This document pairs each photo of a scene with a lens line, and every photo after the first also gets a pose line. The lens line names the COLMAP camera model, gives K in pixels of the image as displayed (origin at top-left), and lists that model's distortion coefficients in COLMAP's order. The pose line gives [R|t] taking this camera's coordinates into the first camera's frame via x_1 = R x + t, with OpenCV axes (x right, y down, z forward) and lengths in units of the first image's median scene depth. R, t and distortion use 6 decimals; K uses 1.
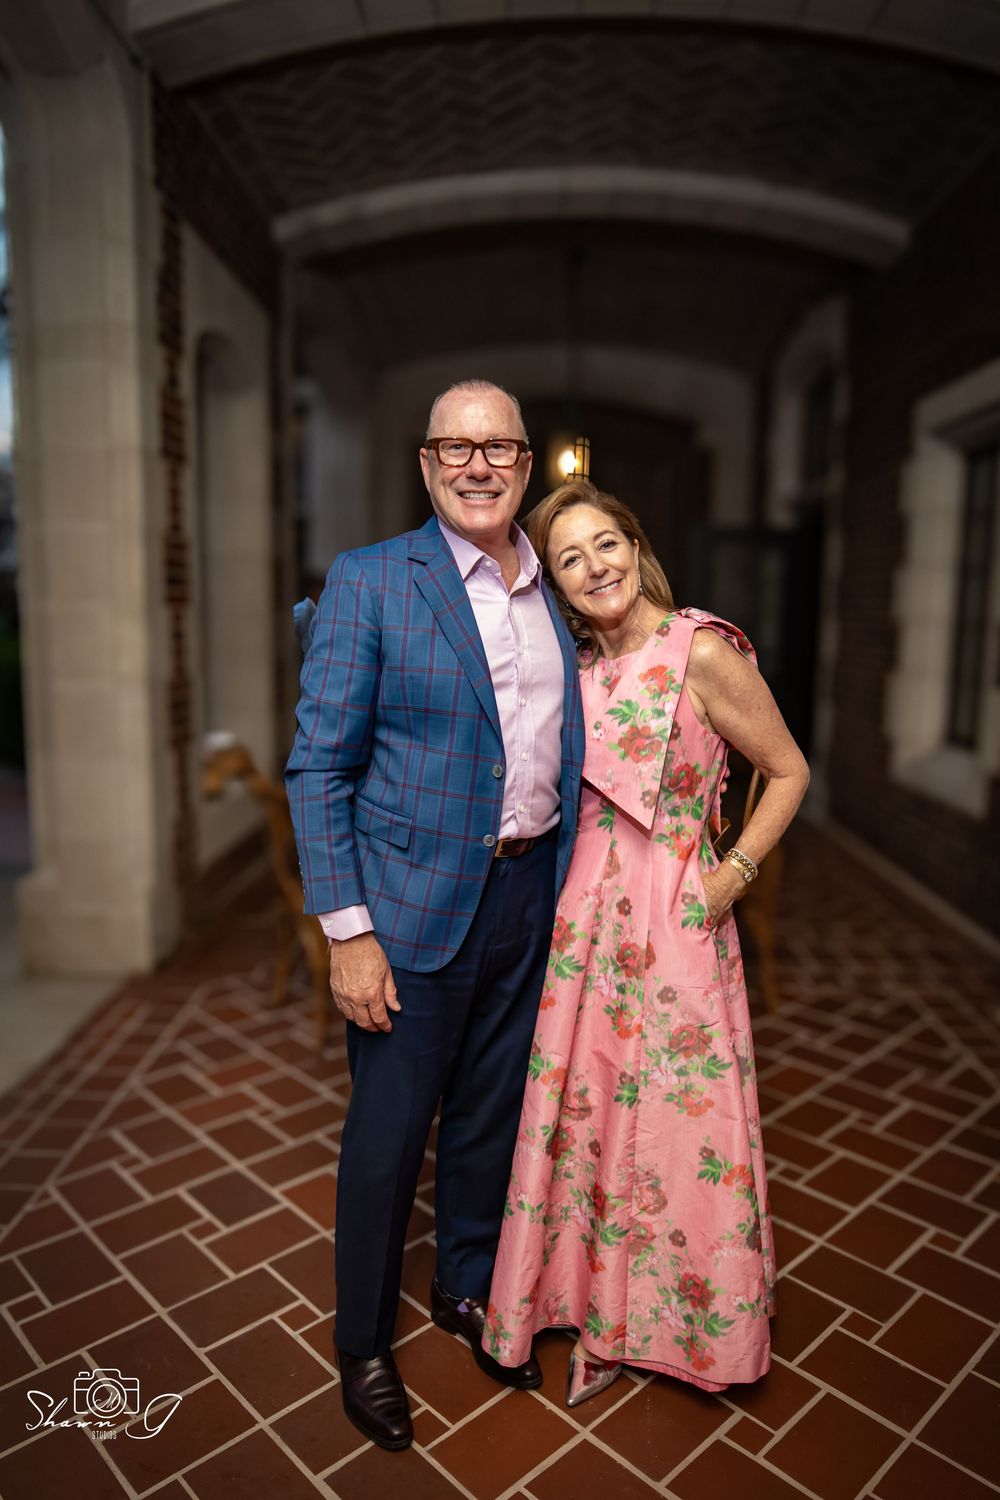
lens RADIAL K [[1032.7, 0, 502.1], [0, 1032.7, 769.8], [0, 0, 1]] dist [-0.048152, 0.021772]
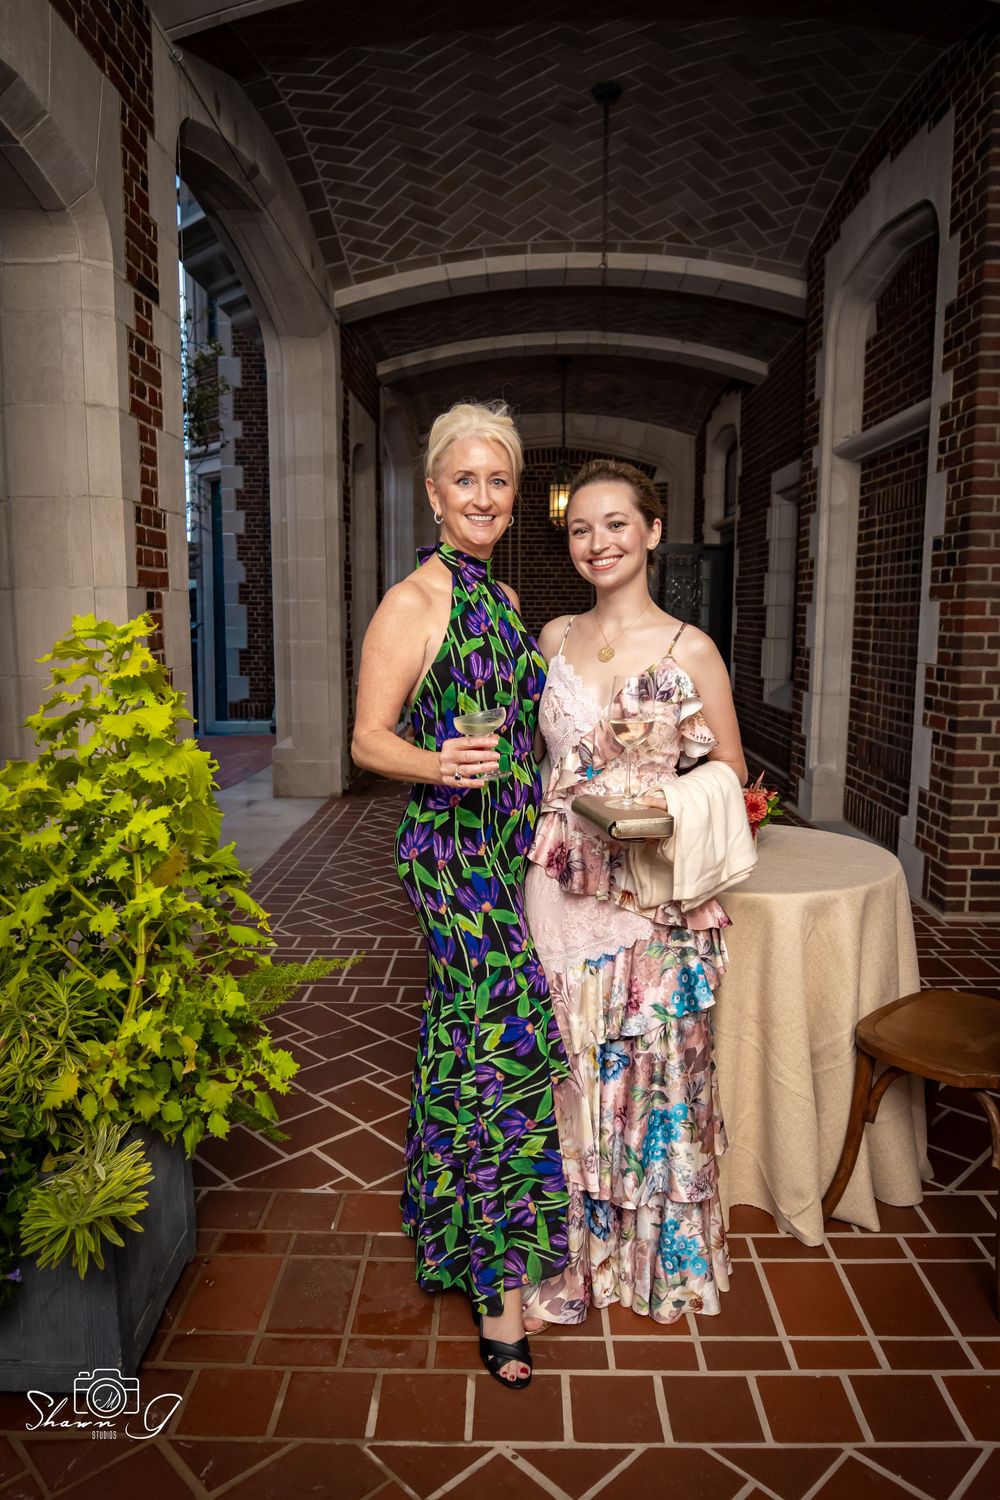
lens RADIAL K [[1032.7, 0, 502.1], [0, 1032.7, 769.8], [0, 0, 1]] dist [-0.048152, 0.021772]
pose [[0.999876, -0.015355, 0.003360, -0.042941], [0.015367, 0.999875, -0.003763, 0.124379], [-0.003302, 0.003814, 0.999987, -0.675709]]
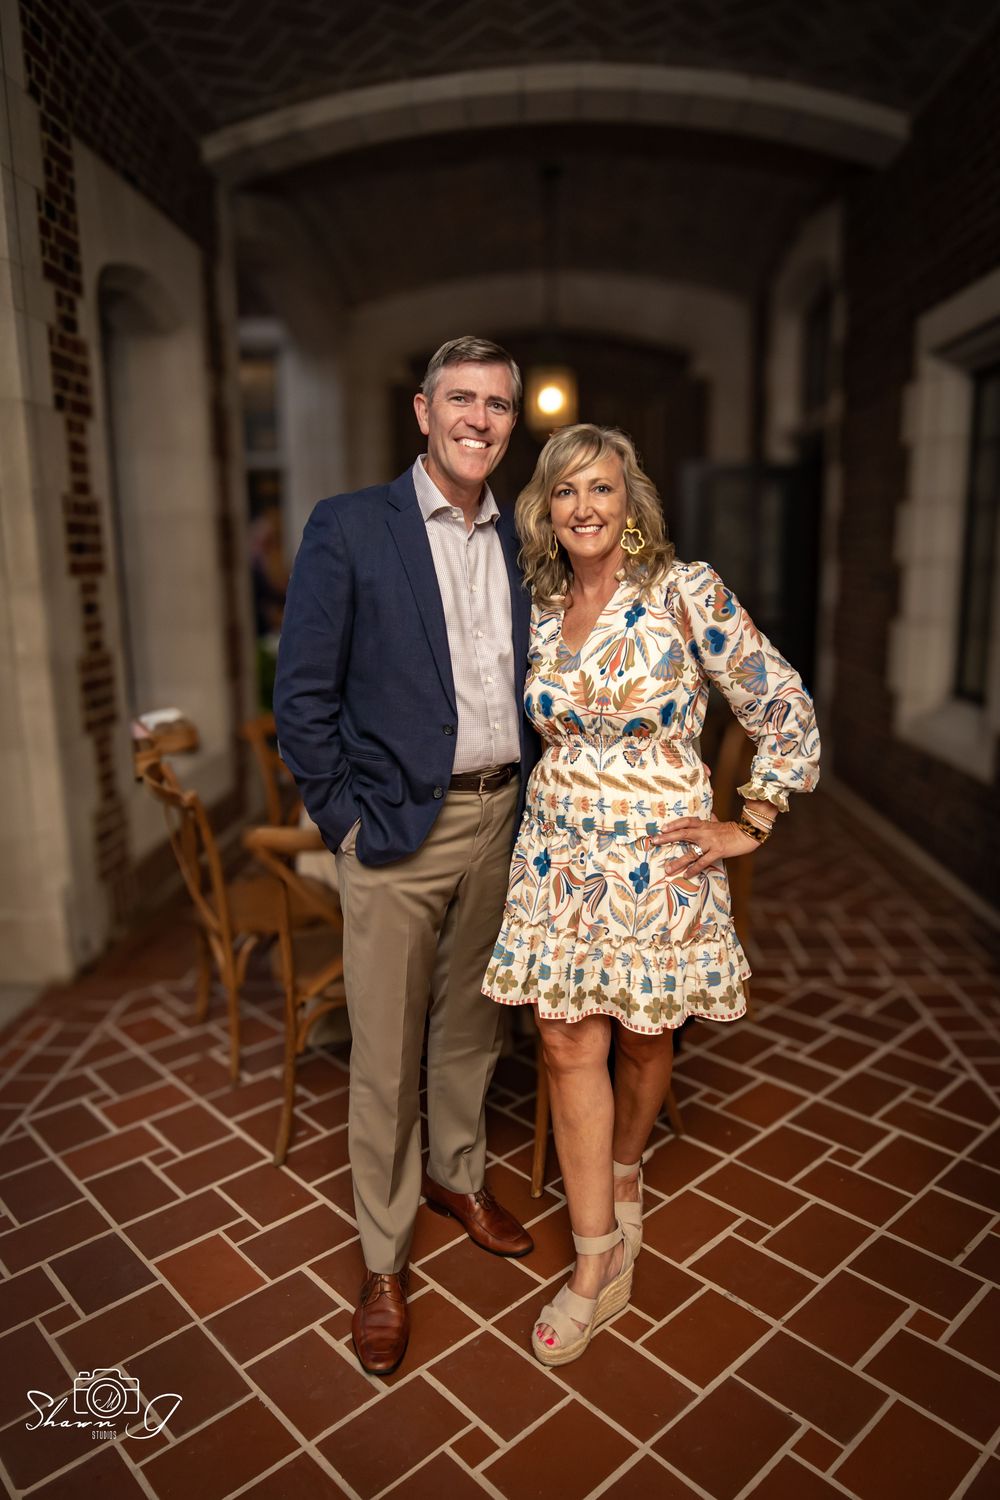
lens RADIAL K [[1032.7, 0, 502.1], [0, 1032.7, 769.8], [0, 0, 1]] dist [-0.048152, 0.021772]
pose [[0.999402, -0.026828, -0.021824, 0.050978], [0.027934, 0.998252, 0.052076, -0.020878], [0.020389, -0.052654, 0.998405, 0.079754]]
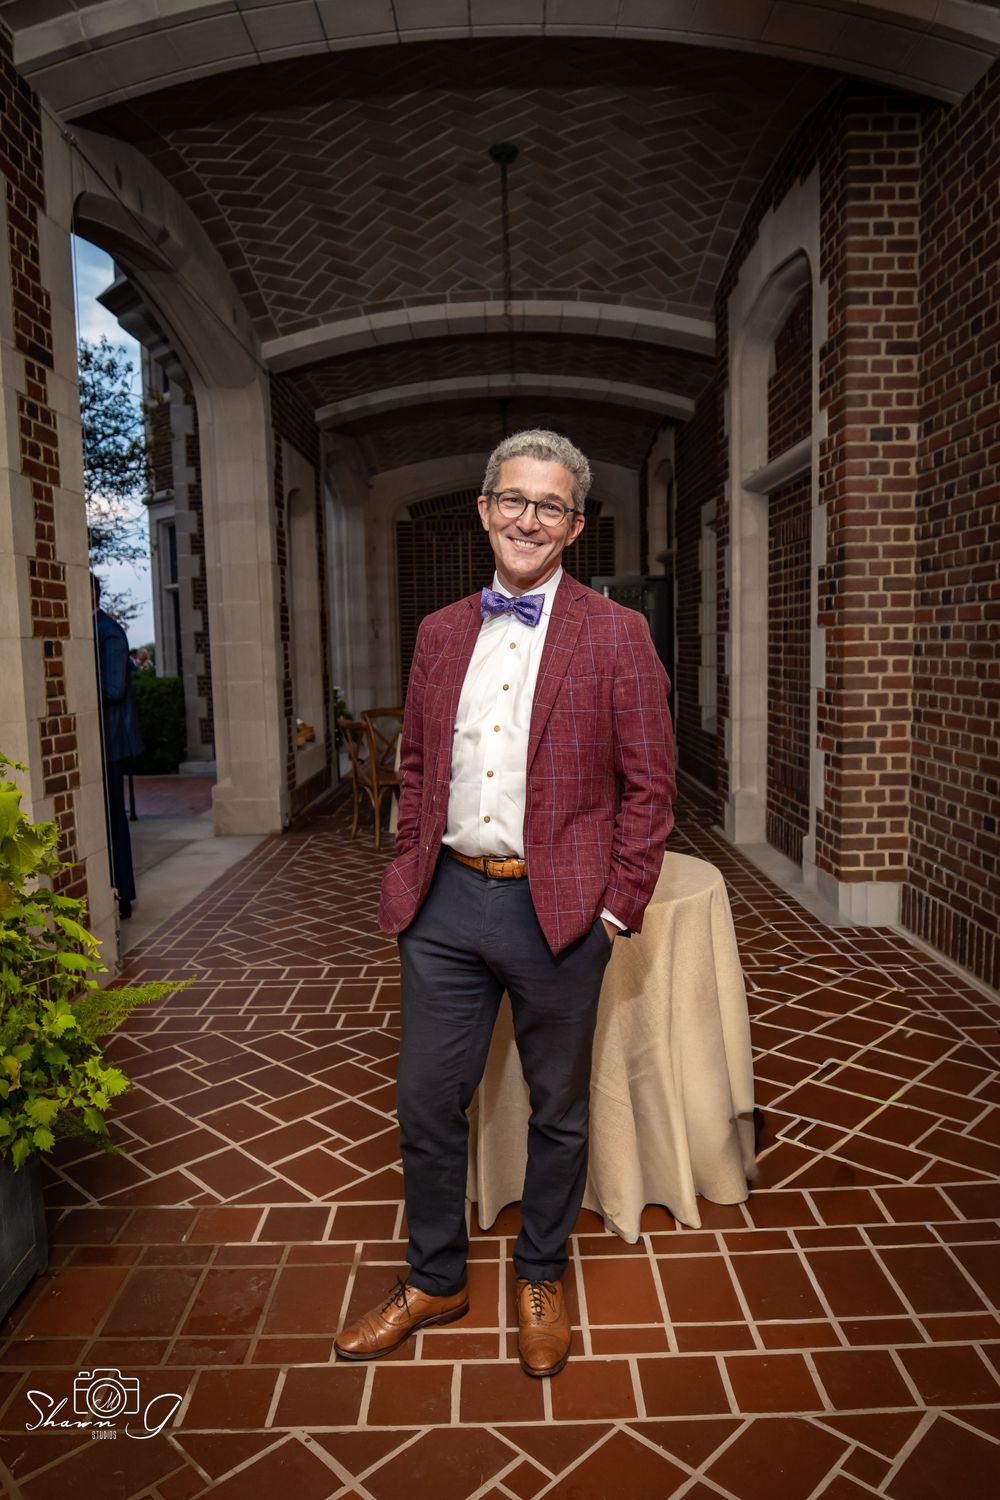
lens RADIAL K [[1032.7, 0, 502.1], [0, 1032.7, 769.8], [0, 0, 1]] dist [-0.048152, 0.021772]
pose [[0.998883, -0.043283, 0.018958, 0.026245], [0.043932, 0.998413, -0.035244, 0.128183], [-0.017402, 0.036037, 0.999199, -0.706655]]
